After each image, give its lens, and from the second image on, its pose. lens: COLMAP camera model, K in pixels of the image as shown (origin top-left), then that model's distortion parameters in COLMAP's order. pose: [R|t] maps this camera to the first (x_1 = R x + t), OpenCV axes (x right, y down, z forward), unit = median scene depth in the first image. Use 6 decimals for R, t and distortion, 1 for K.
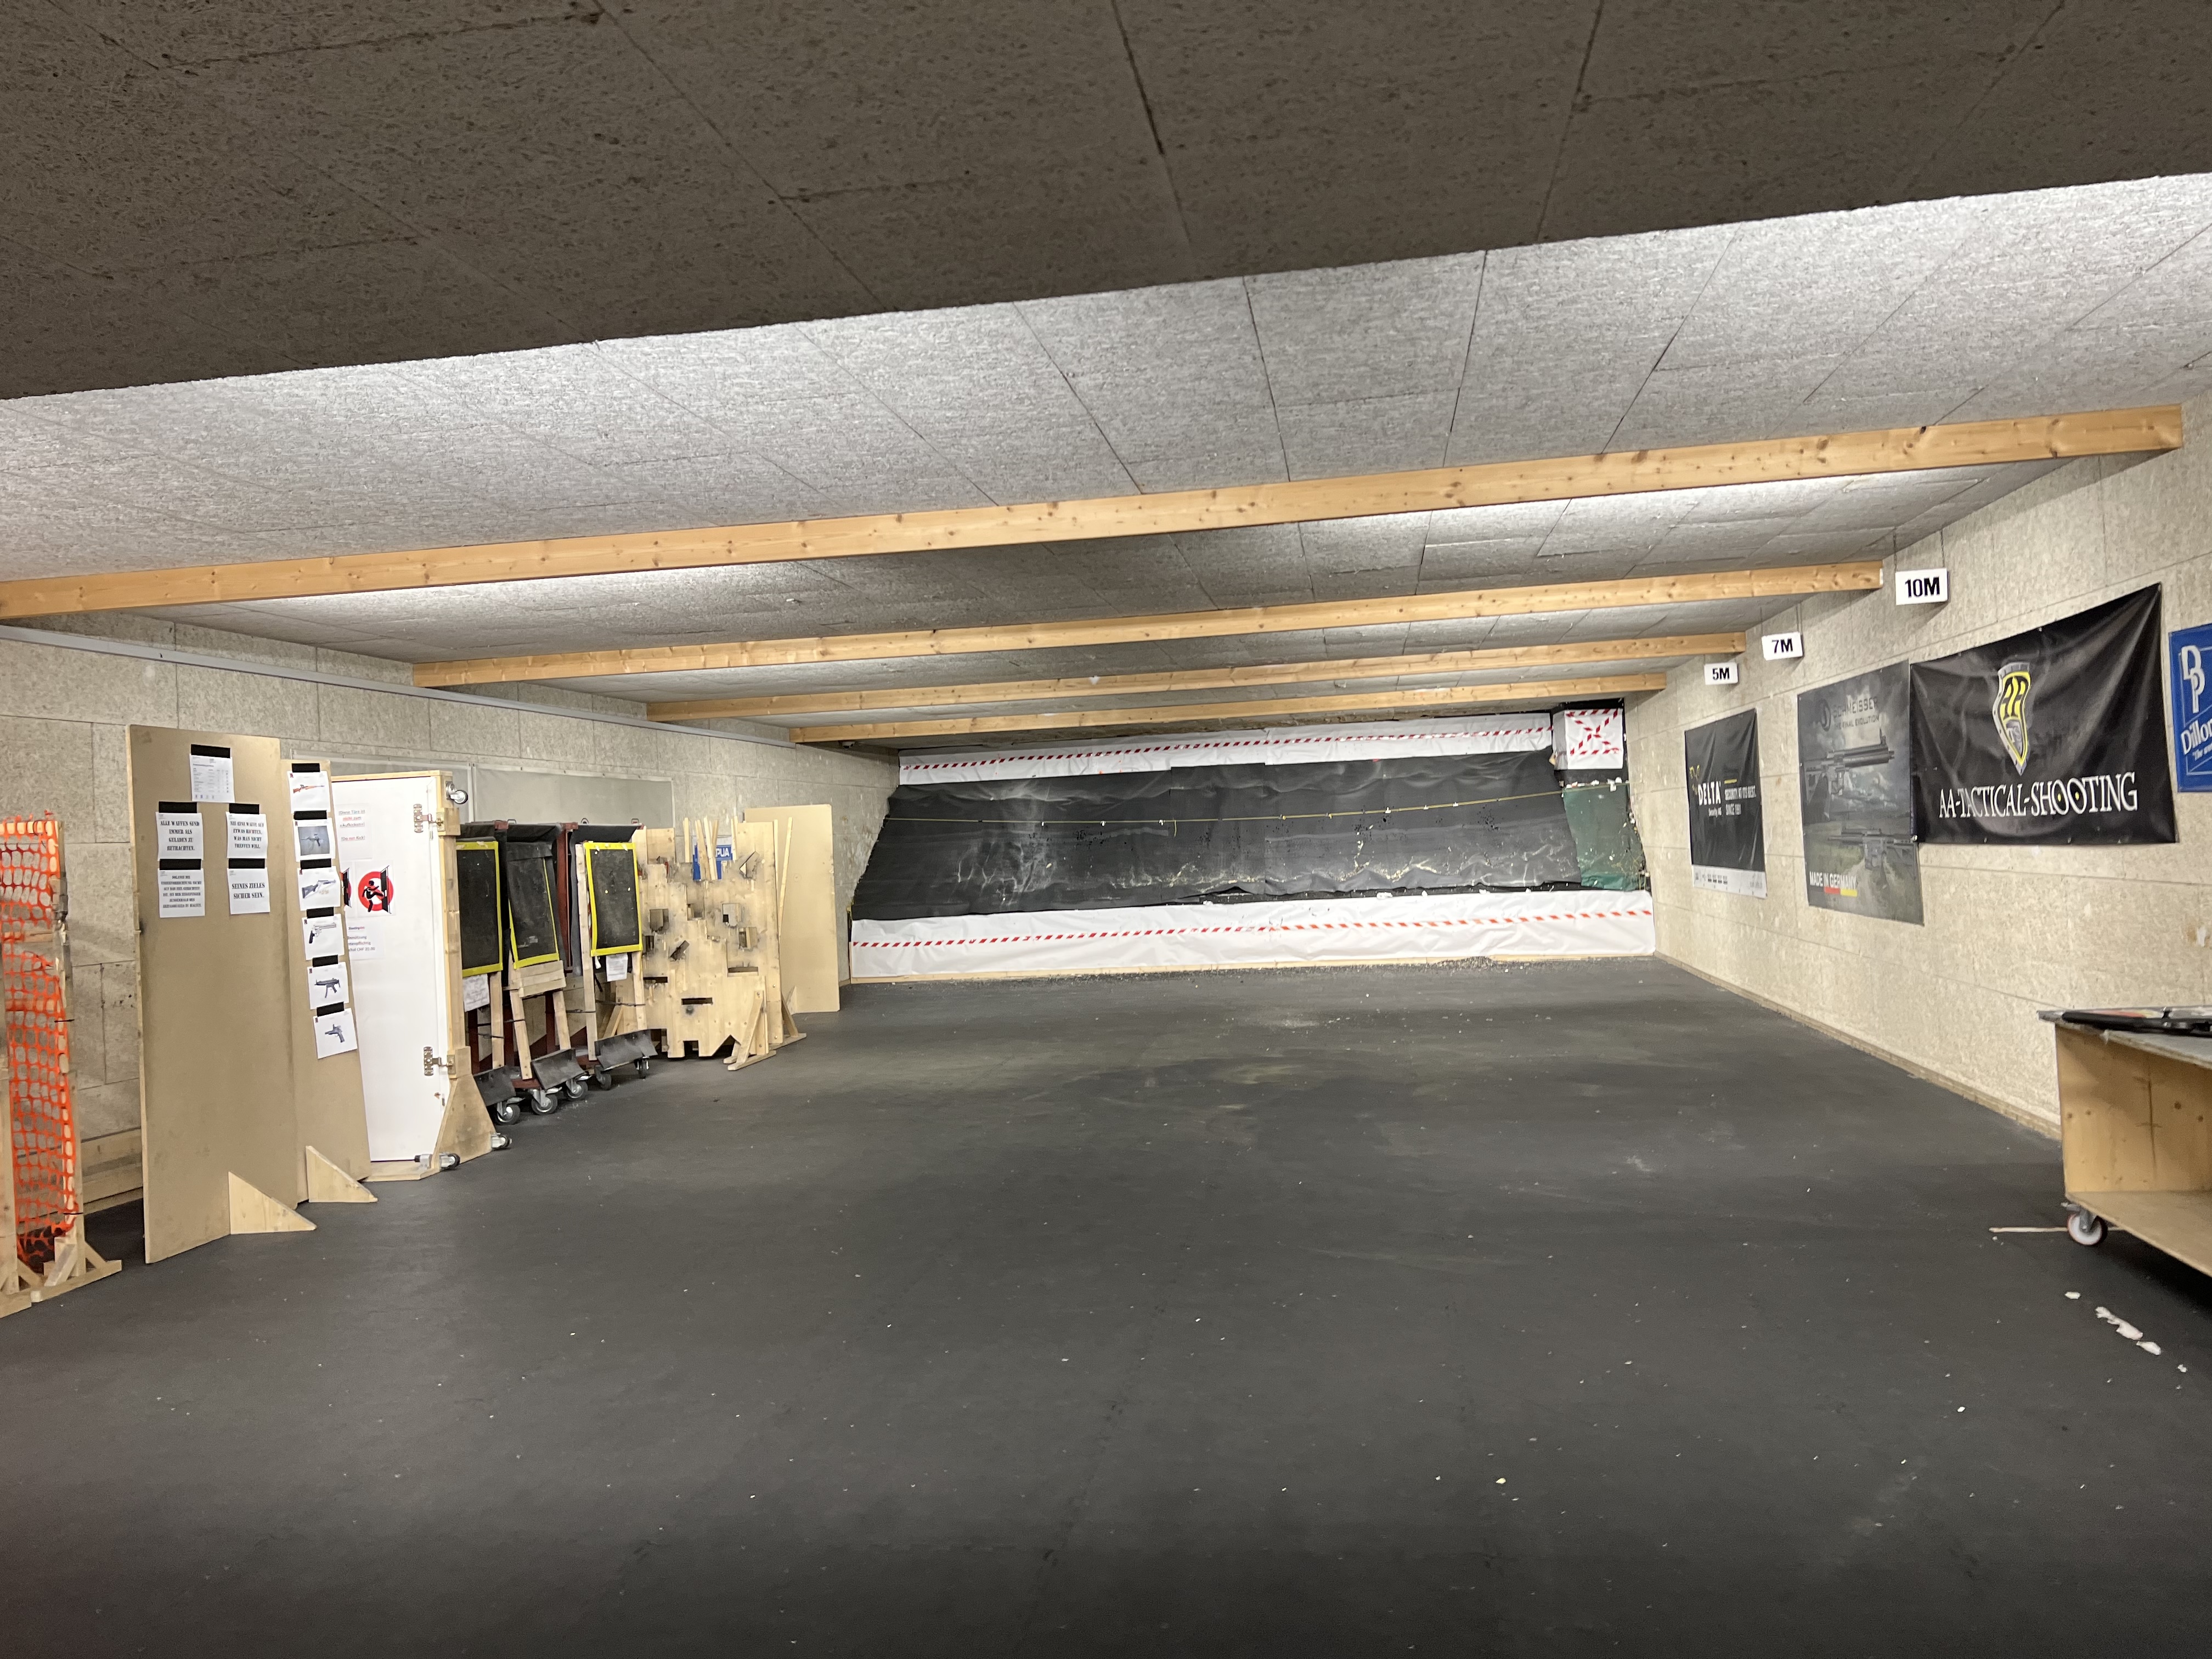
lens RADIAL K [[1683.1, 0, 1087.9], [0, 1683.1, 843.0], [0, 0, 1]] dist [0.053444, -0.067871]
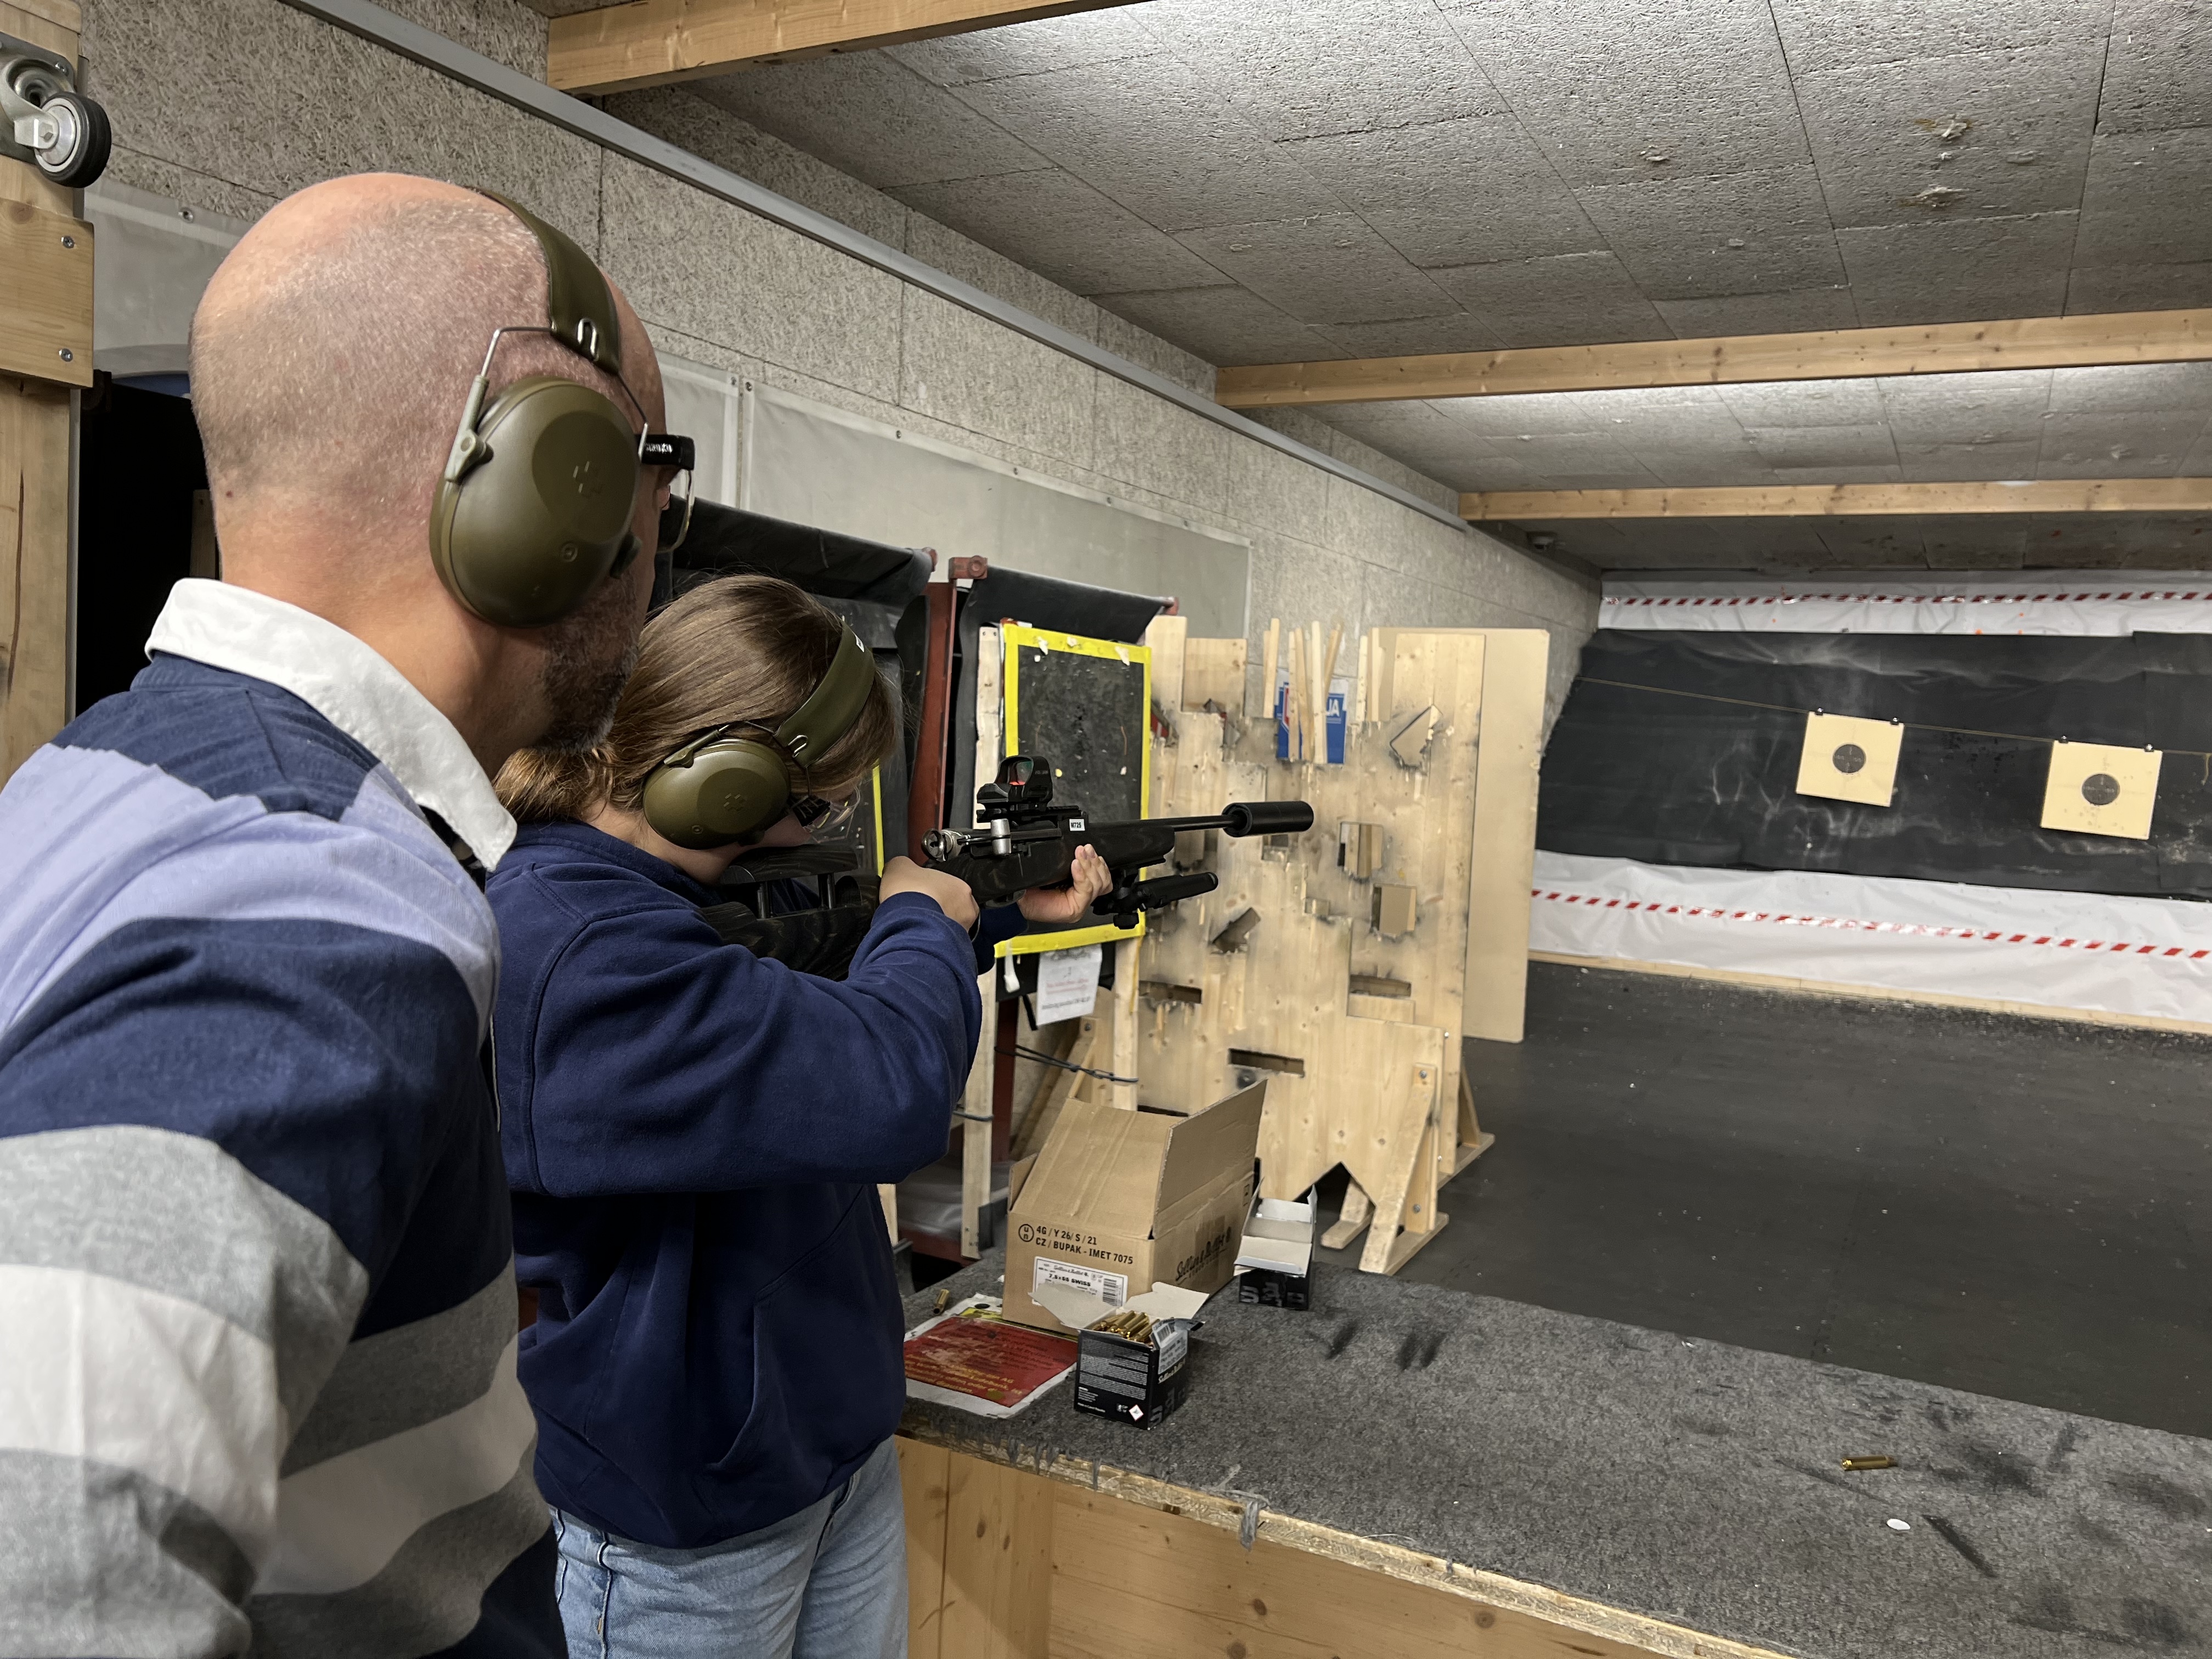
lens RADIAL K [[1683.1, 0, 1105.3], [0, 1683.1, 827.9], [0, 0, 1]] dist [0.053444, -0.067871]
pose [[0.949675, 0.112371, -0.292387, -0.111090], [-0.094197, 0.992682, 0.075557, 0.008211], [0.298738, -0.044212, 0.953311, 0.431238]]
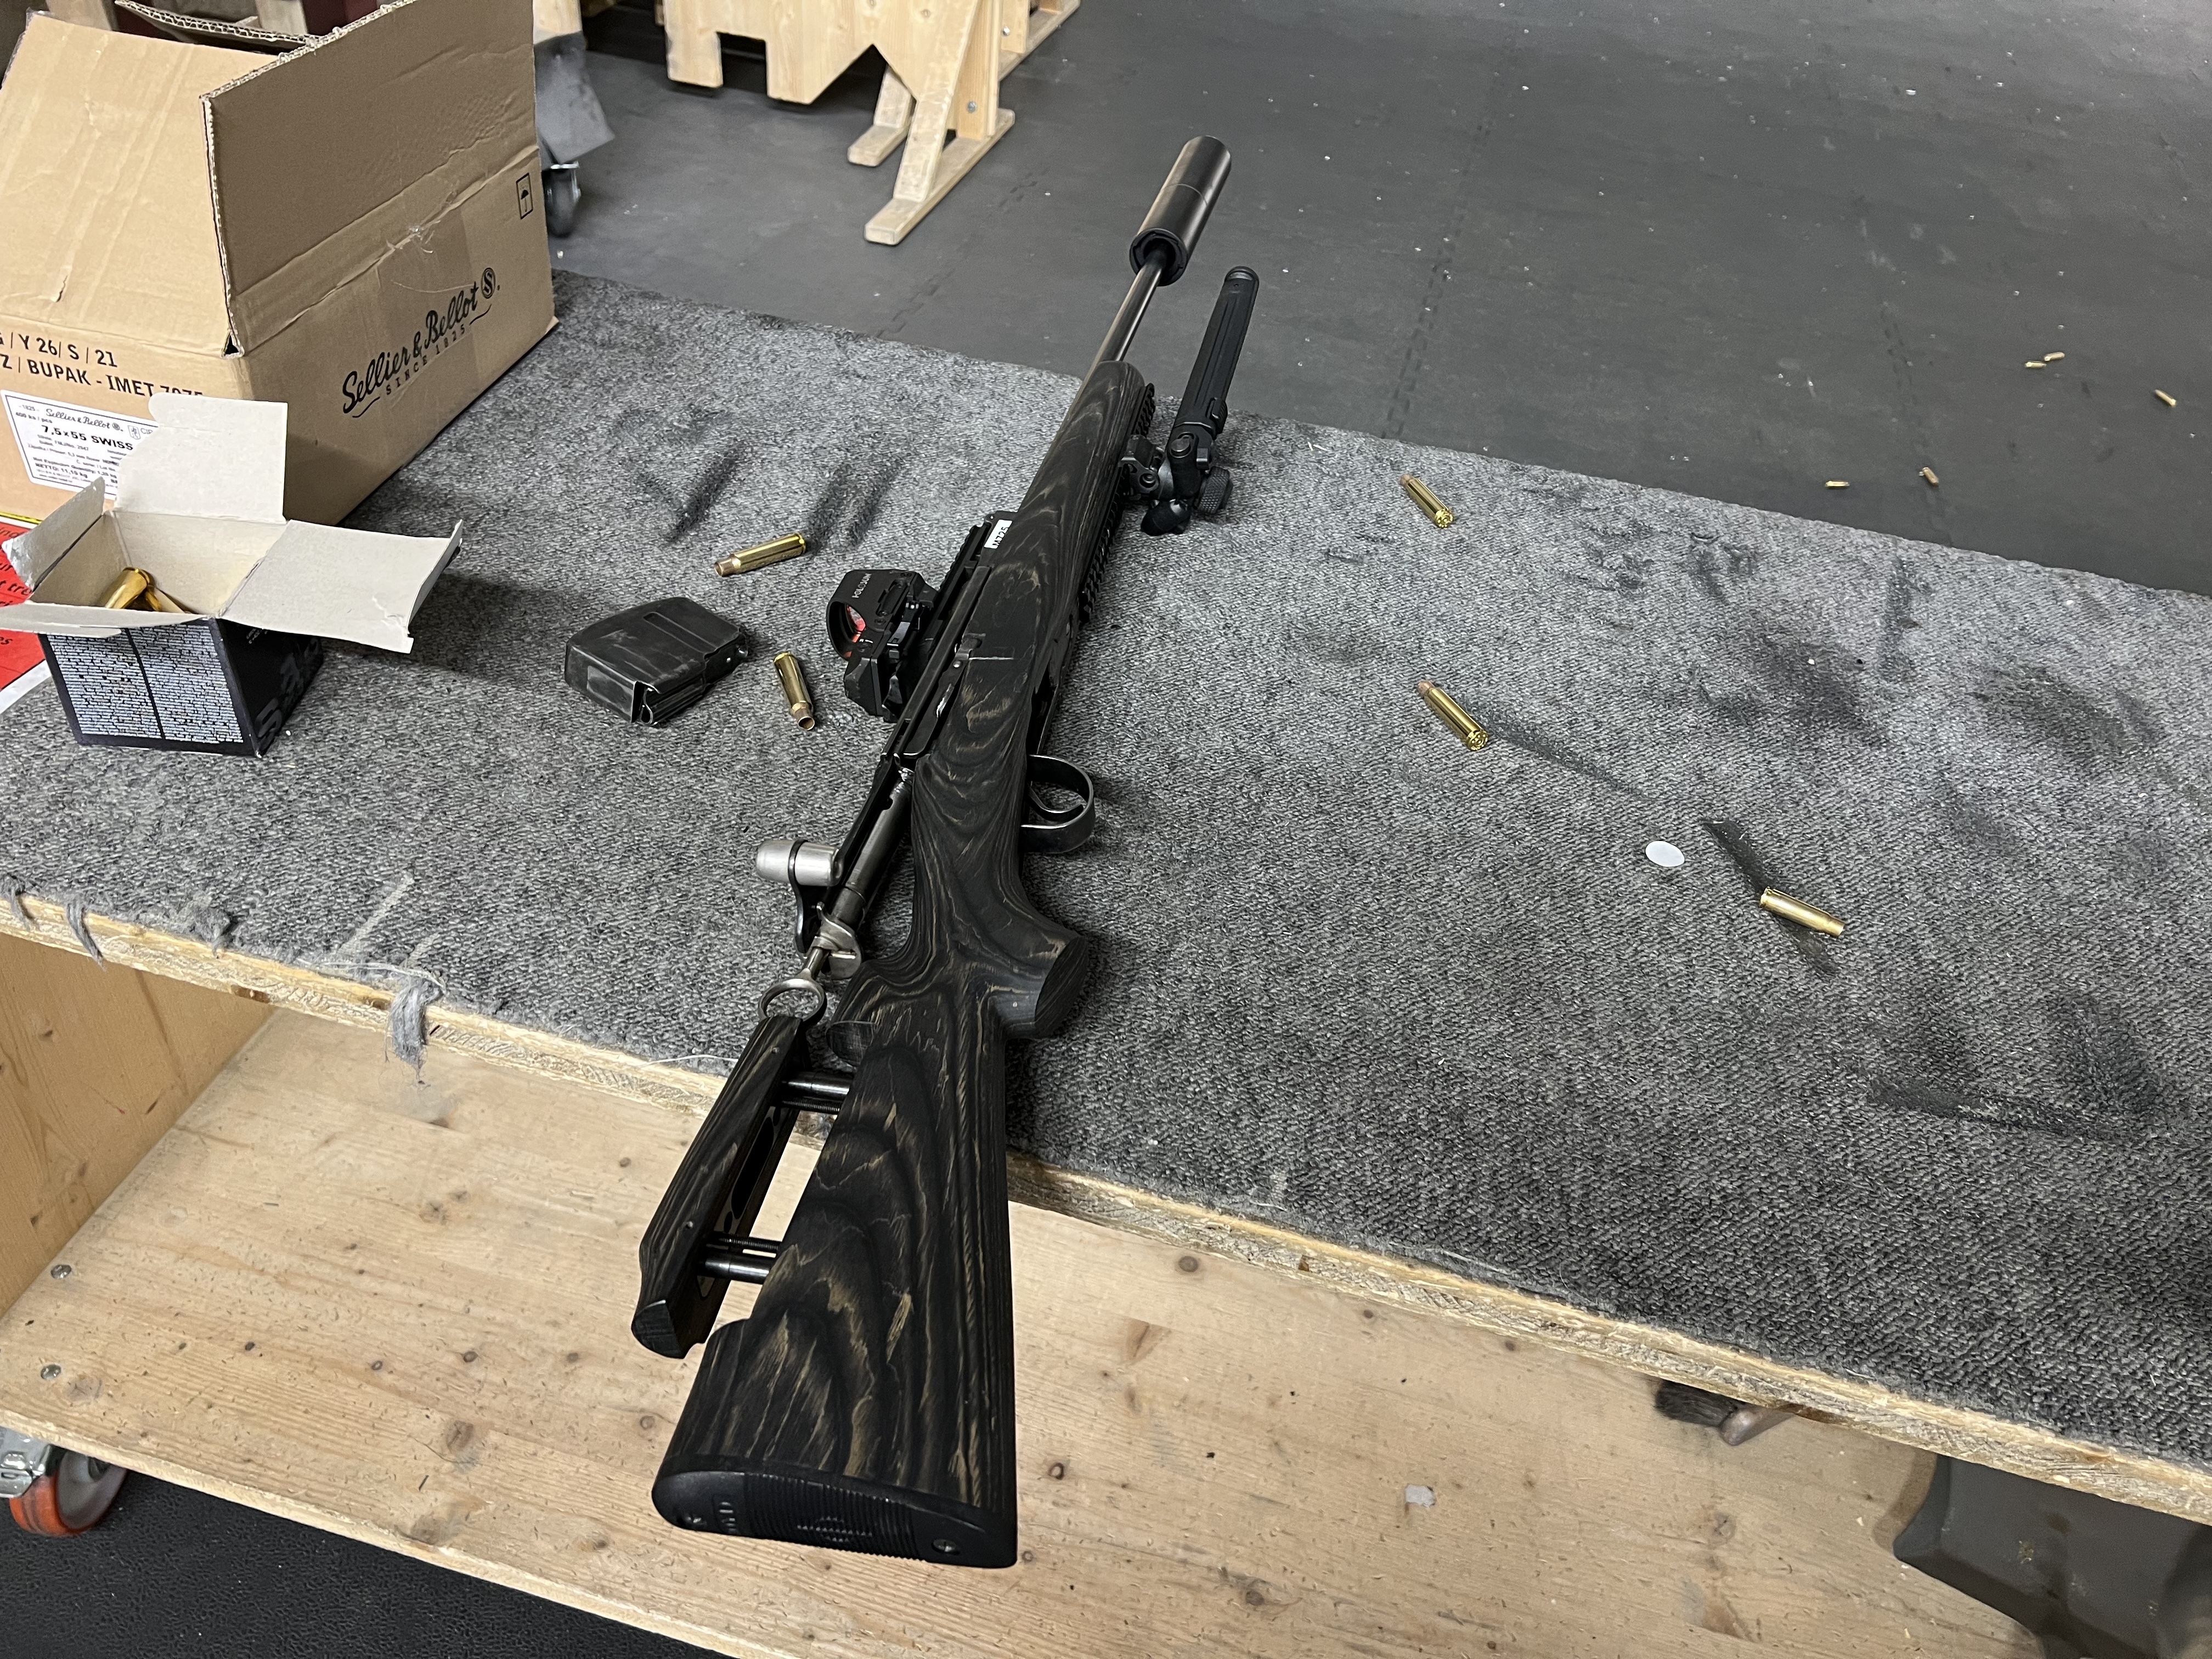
lens RADIAL K [[1683.1, 0, 1072.8], [0, 1683.1, 885.6], [0, 0, 1]] dist [0.053444, -0.067871]
pose [[0.985600, 0.169070, -0.002712, -0.110539], [-0.126058, 0.745365, 0.654630, 0.016979], [0.112700, -0.644861, 0.755945, 0.483129]]
